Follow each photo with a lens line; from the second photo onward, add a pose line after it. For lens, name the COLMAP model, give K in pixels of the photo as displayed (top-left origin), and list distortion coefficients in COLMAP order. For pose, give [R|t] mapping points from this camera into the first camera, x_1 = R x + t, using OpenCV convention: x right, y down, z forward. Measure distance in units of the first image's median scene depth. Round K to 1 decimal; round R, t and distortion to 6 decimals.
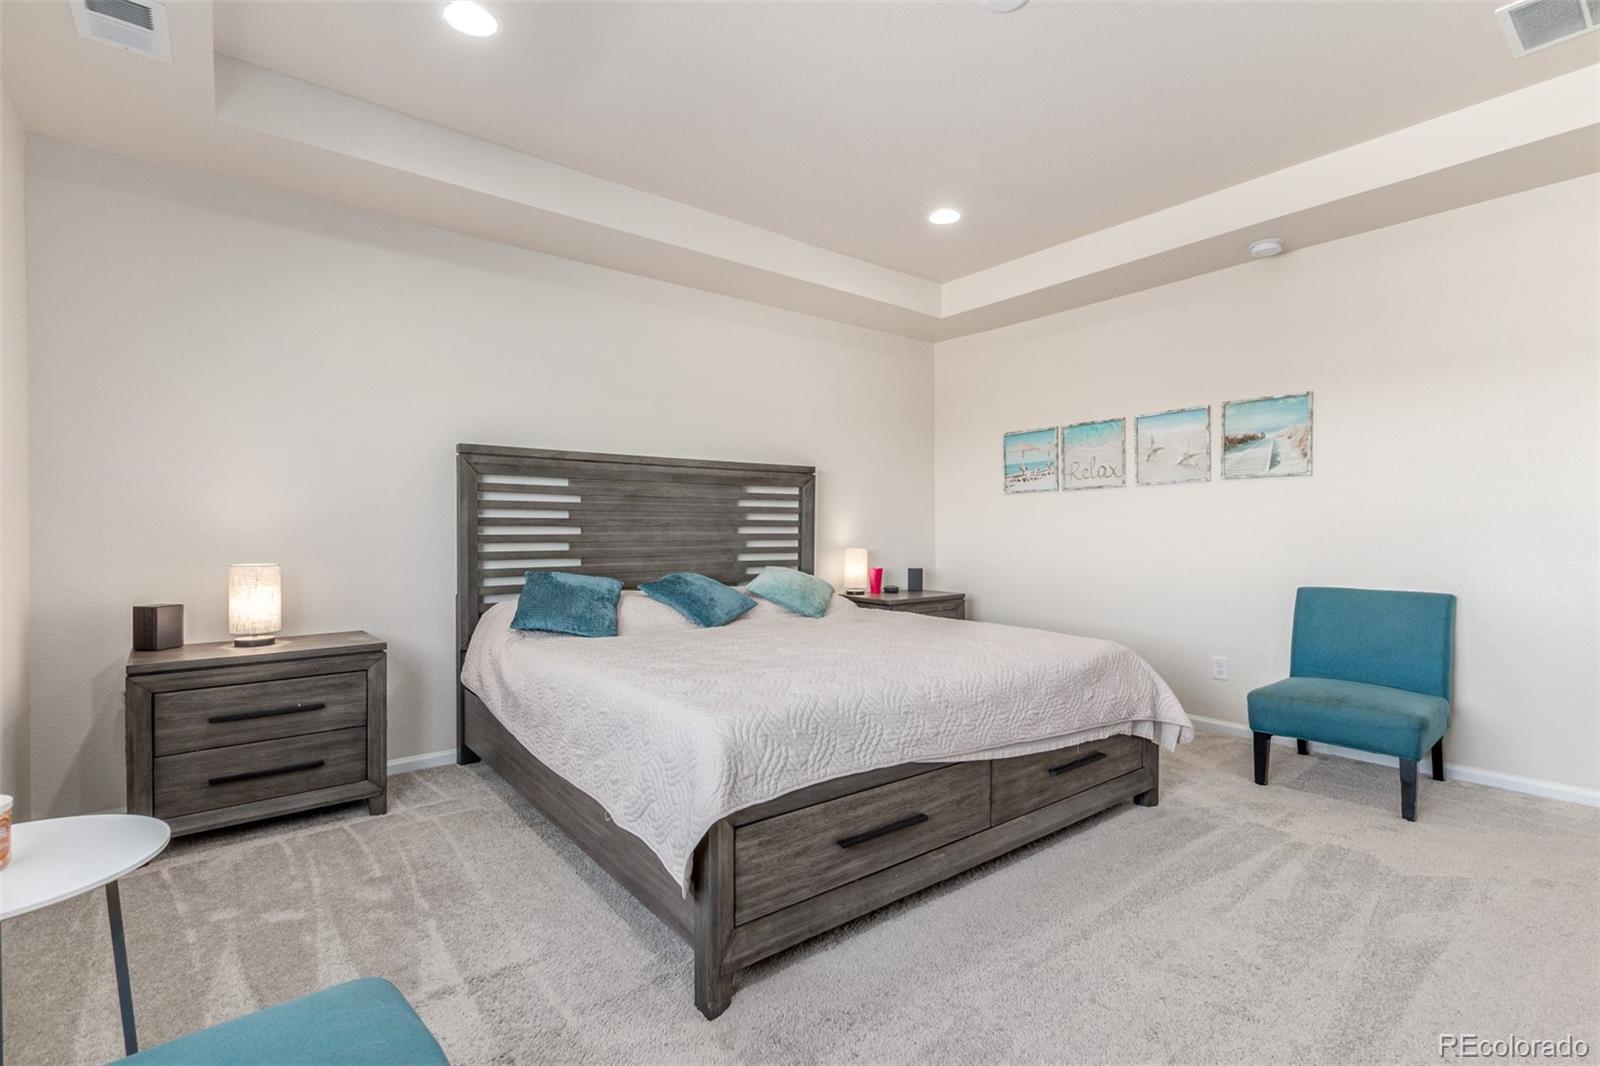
lens RADIAL K [[730.7, 0, 808.1], [0, 730.7, 520.2], [0, 0, 1]] dist [0.005513, 0.000059]
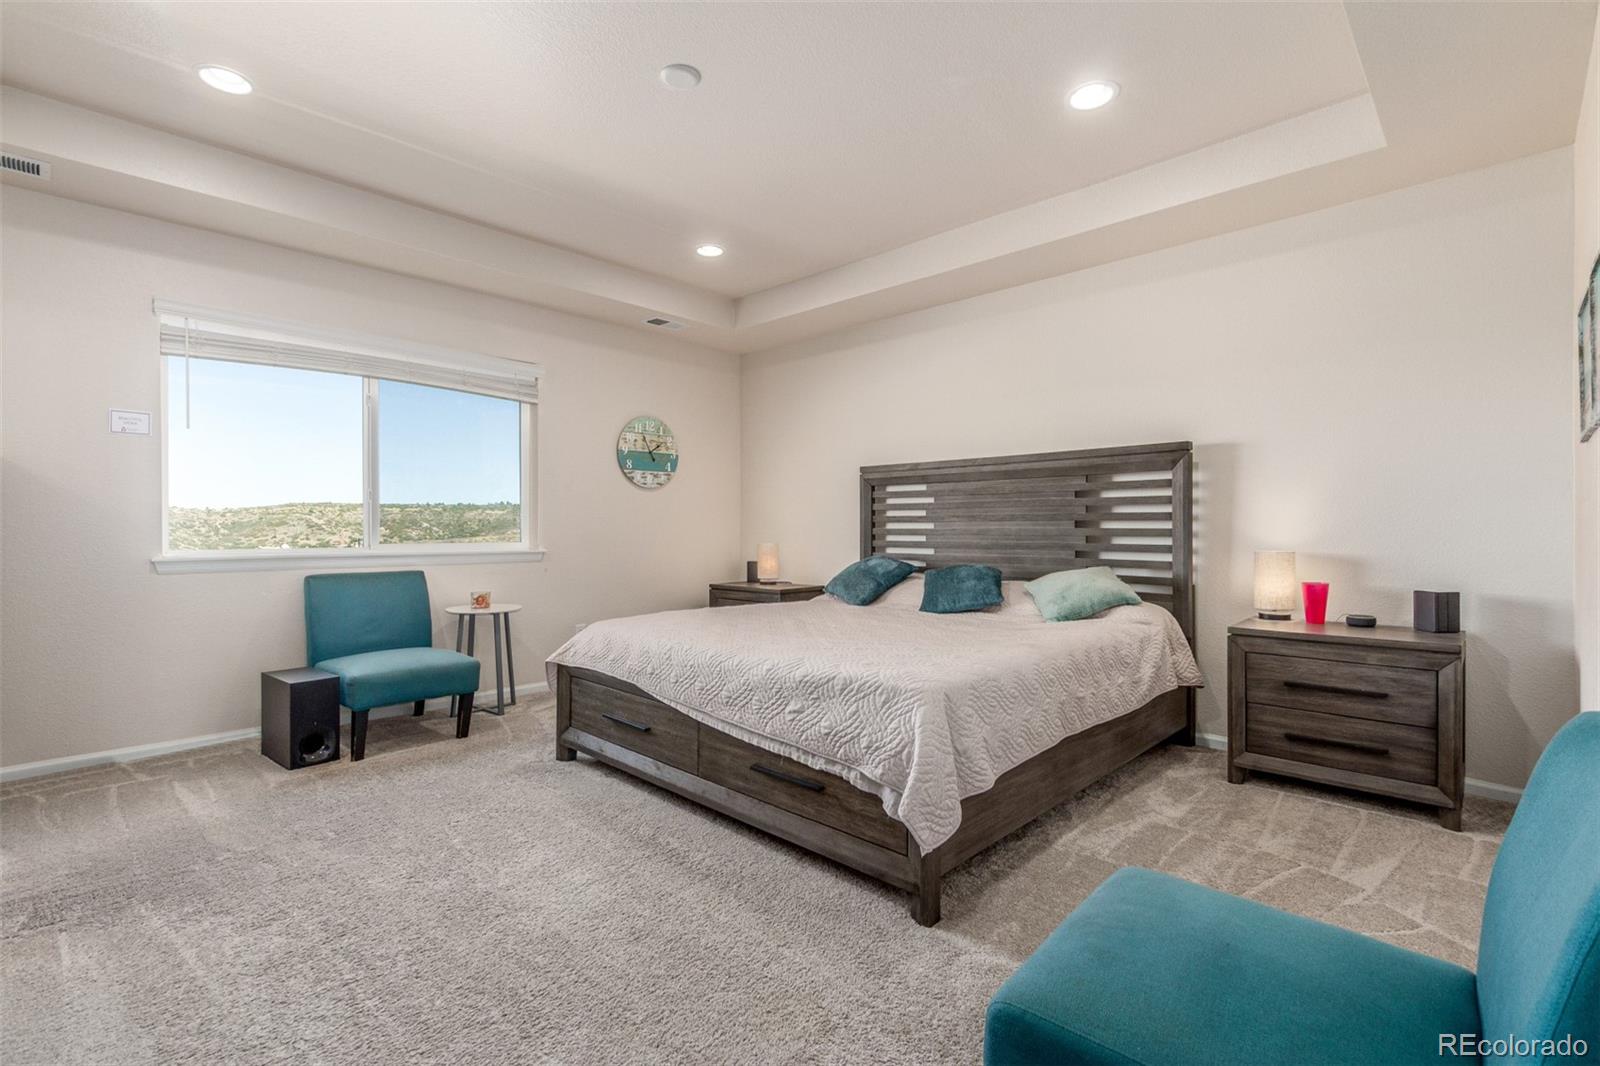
lens RADIAL K [[730.7, 0, 805.0], [0, 730.7, 523.3], [0, 0, 1]] dist [0.005513, 0.000059]
pose [[0.130627, 0.004556, -0.991421, 0.824099], [0.023112, 0.999704, 0.007639, -0.002881], [0.991162, -0.023912, 0.130483, 0.572334]]
